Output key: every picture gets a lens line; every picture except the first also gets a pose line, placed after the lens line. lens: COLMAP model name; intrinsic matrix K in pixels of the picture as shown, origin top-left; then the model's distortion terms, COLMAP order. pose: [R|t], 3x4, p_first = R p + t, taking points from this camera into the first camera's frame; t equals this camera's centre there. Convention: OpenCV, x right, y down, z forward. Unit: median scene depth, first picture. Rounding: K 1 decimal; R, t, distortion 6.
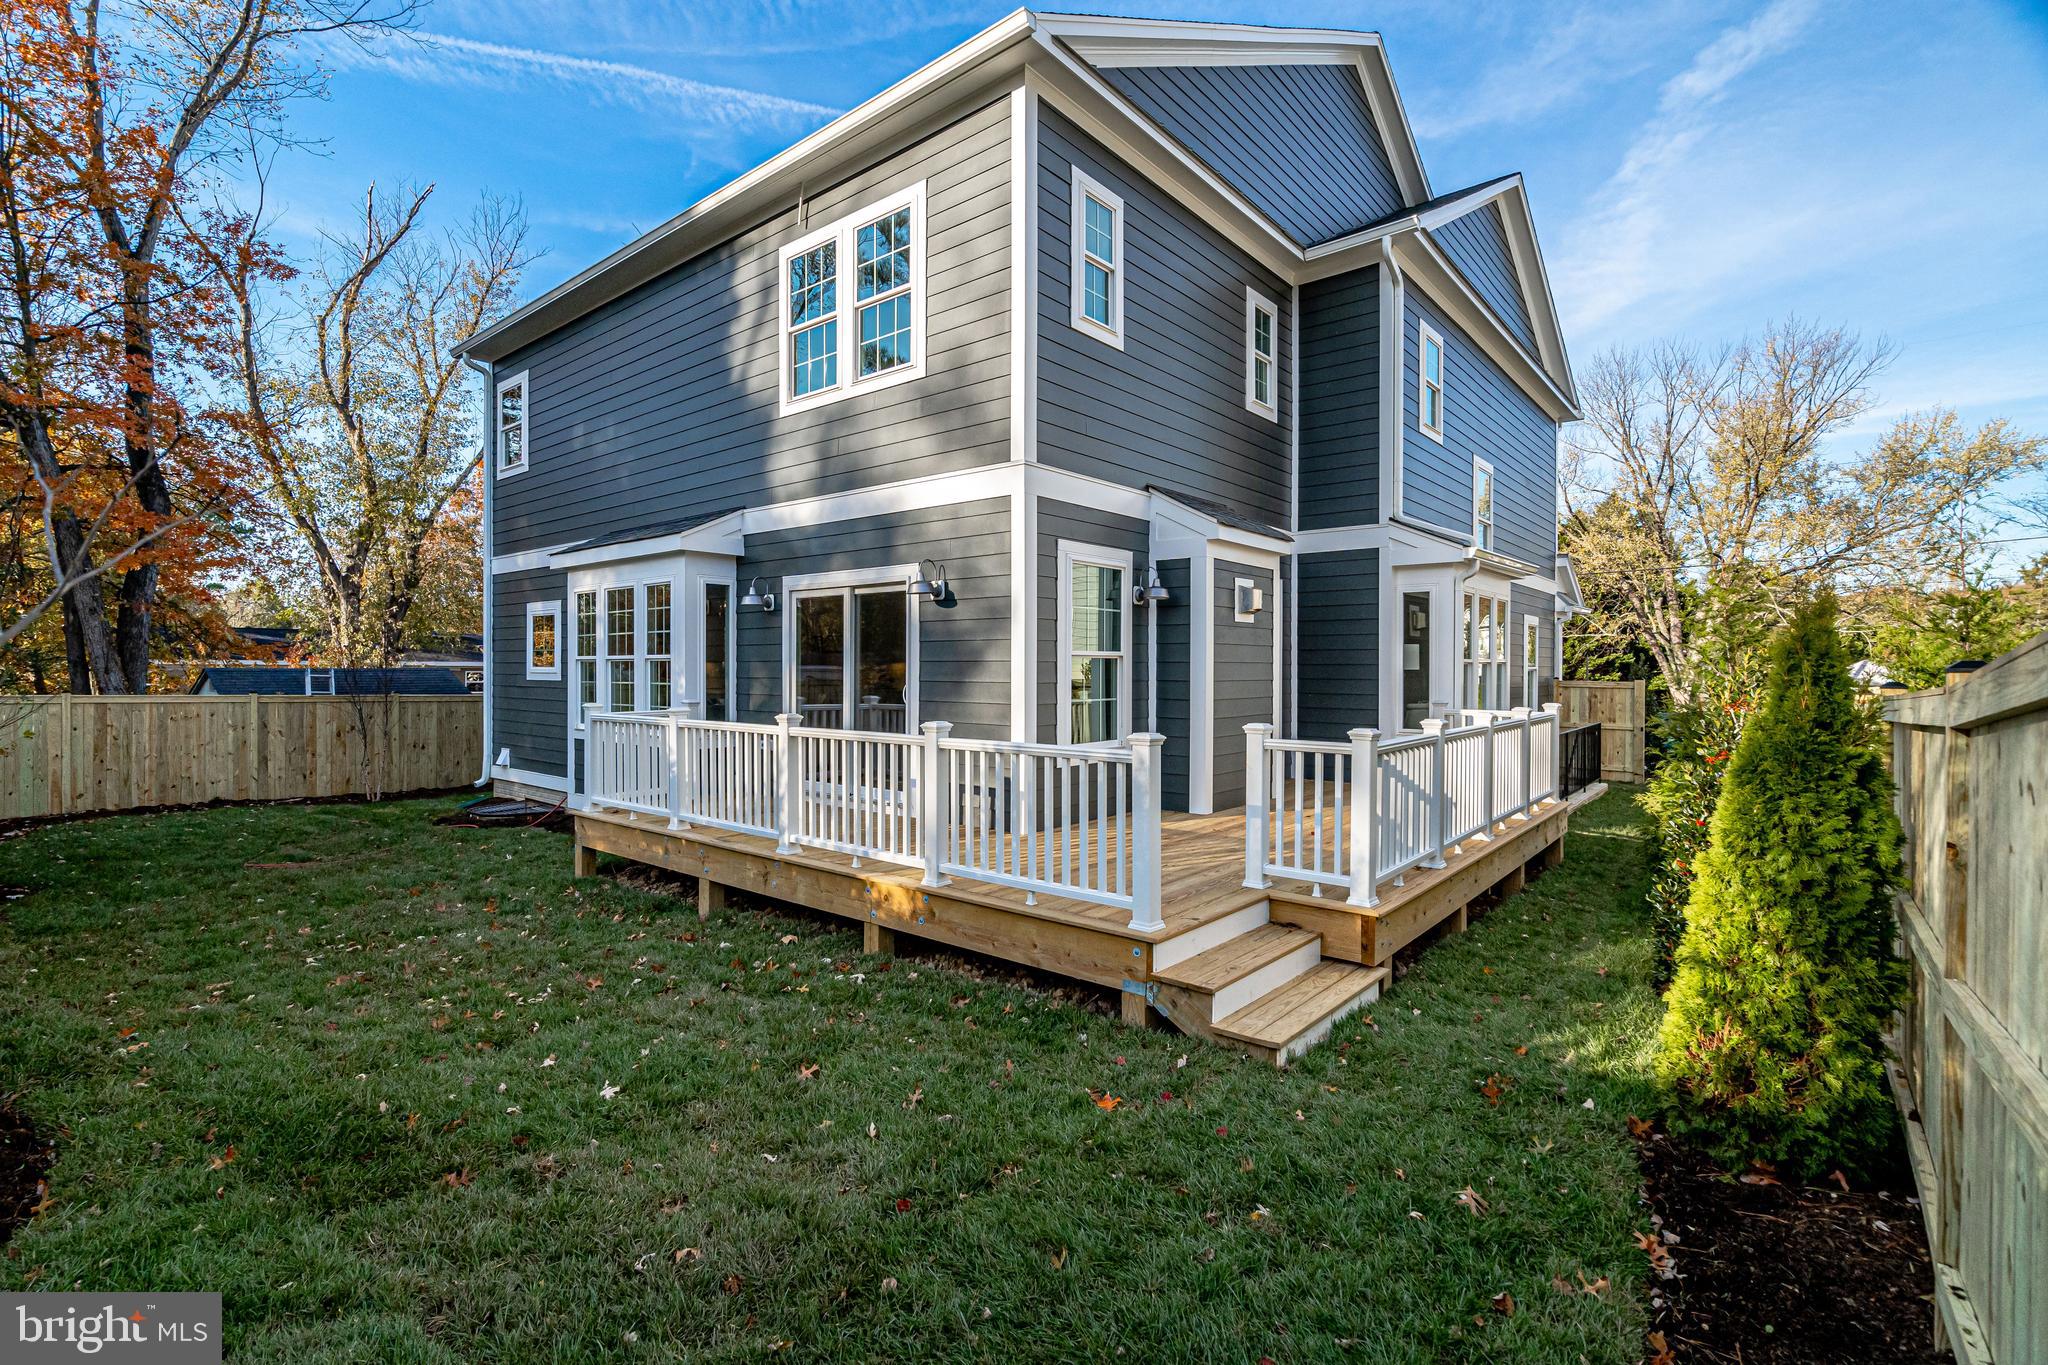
lens RADIAL K [[932.2, 0, 1024.0], [0, 932.2, 682.5], [0, 0, 1]] dist [-0.013447, -0.000001]
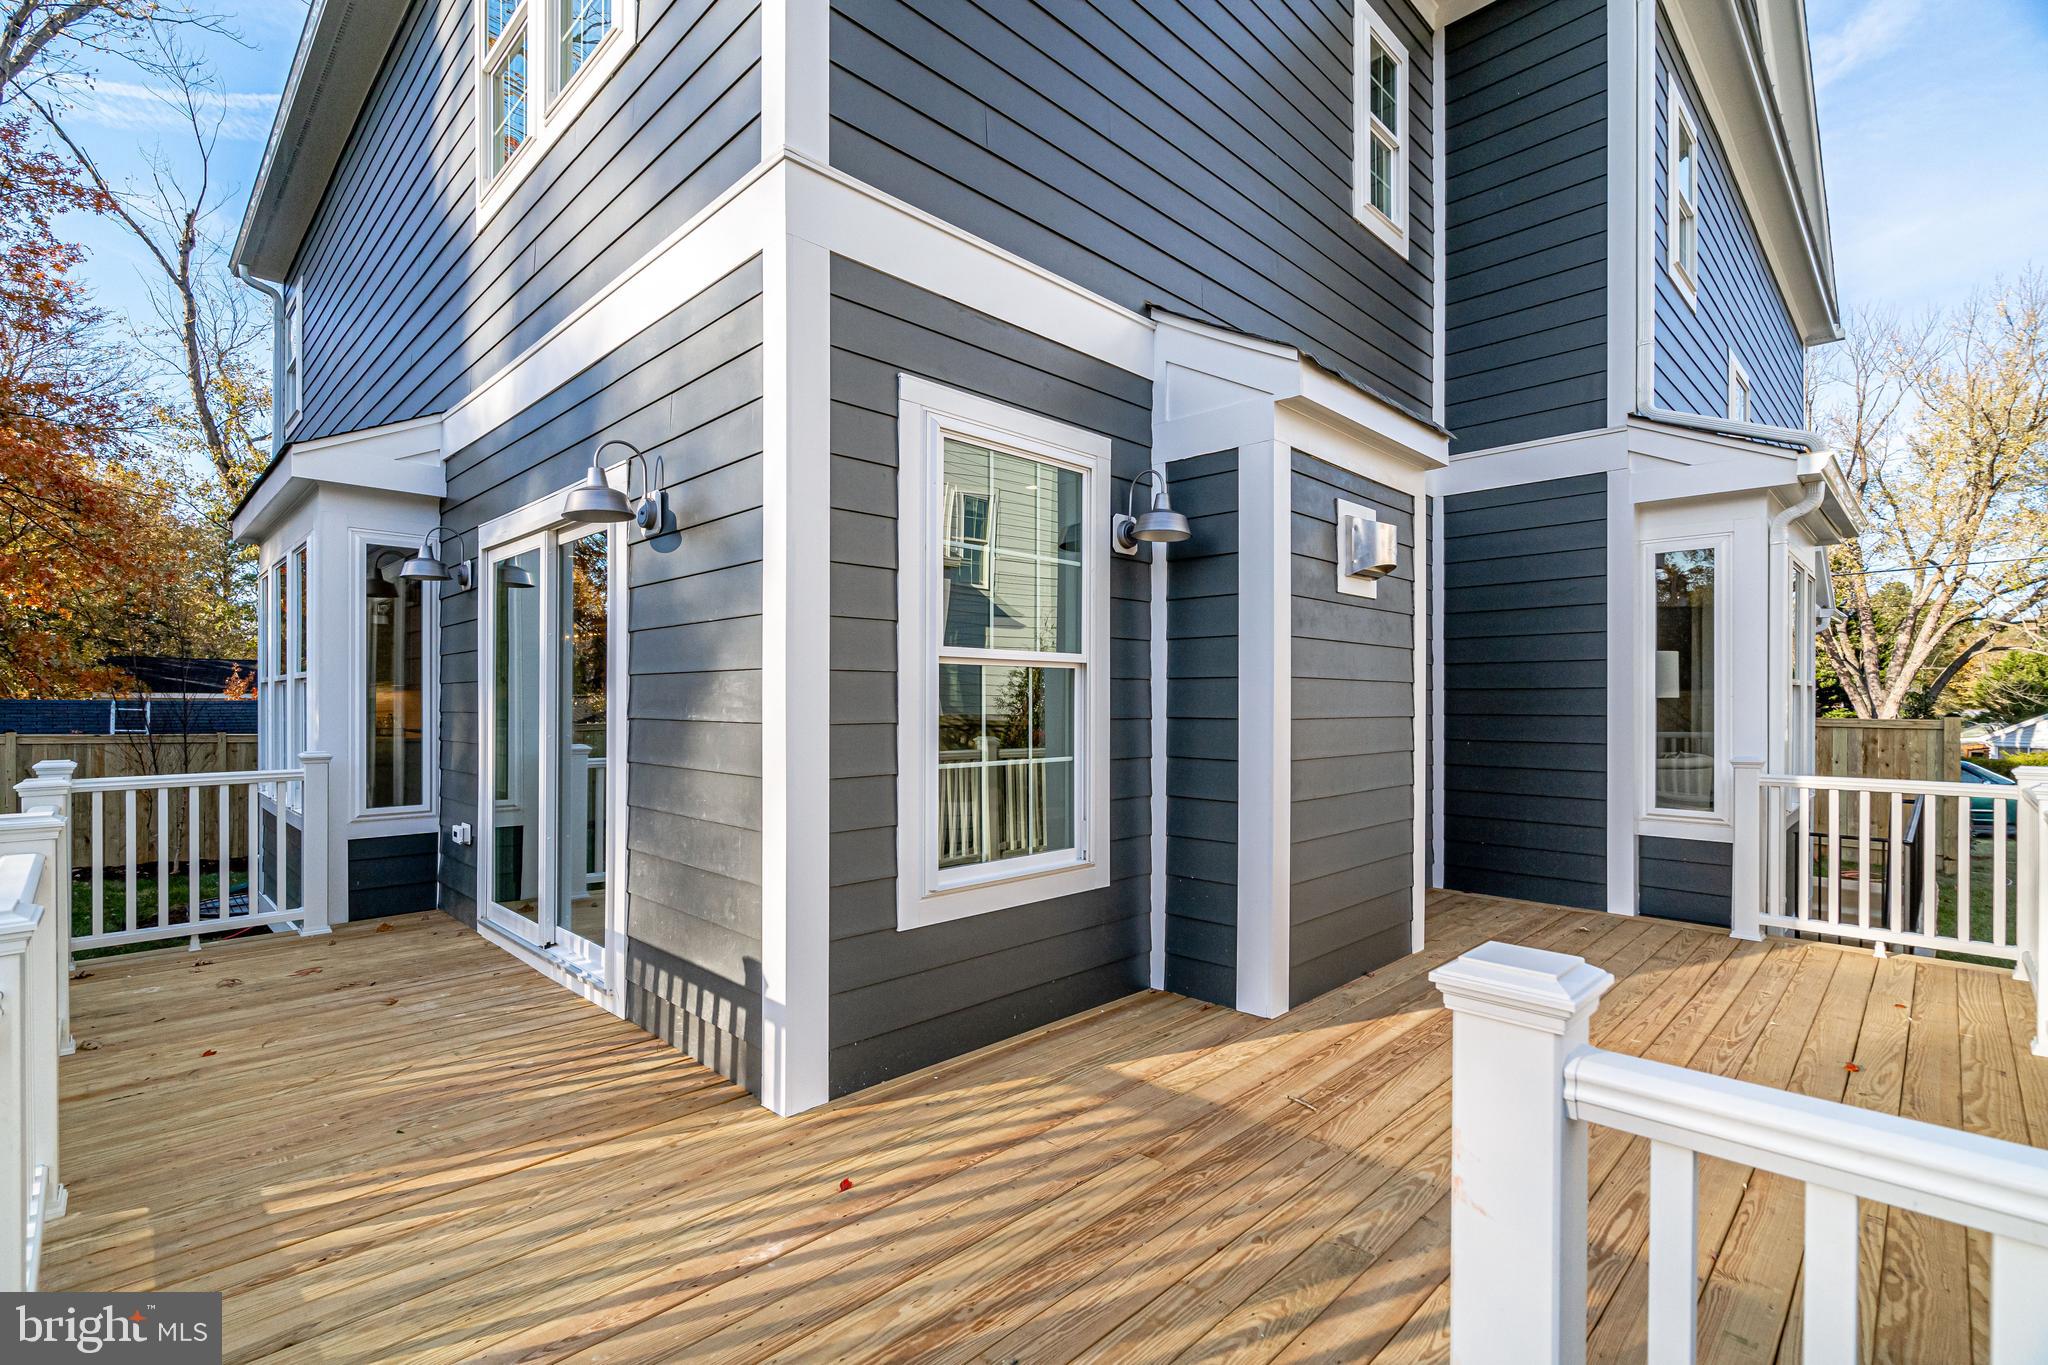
lens RADIAL K [[936.0, 0, 1019.1], [0, 936.0, 711.0], [0, 0, 1]] dist [-0.012011, 0.000190]
pose [[0.995810, 0.000420, -0.091447, 0.099898], [-0.001131, 0.999970, -0.007722, -0.001437], [0.091441, 0.007793, 0.995780, 0.470377]]
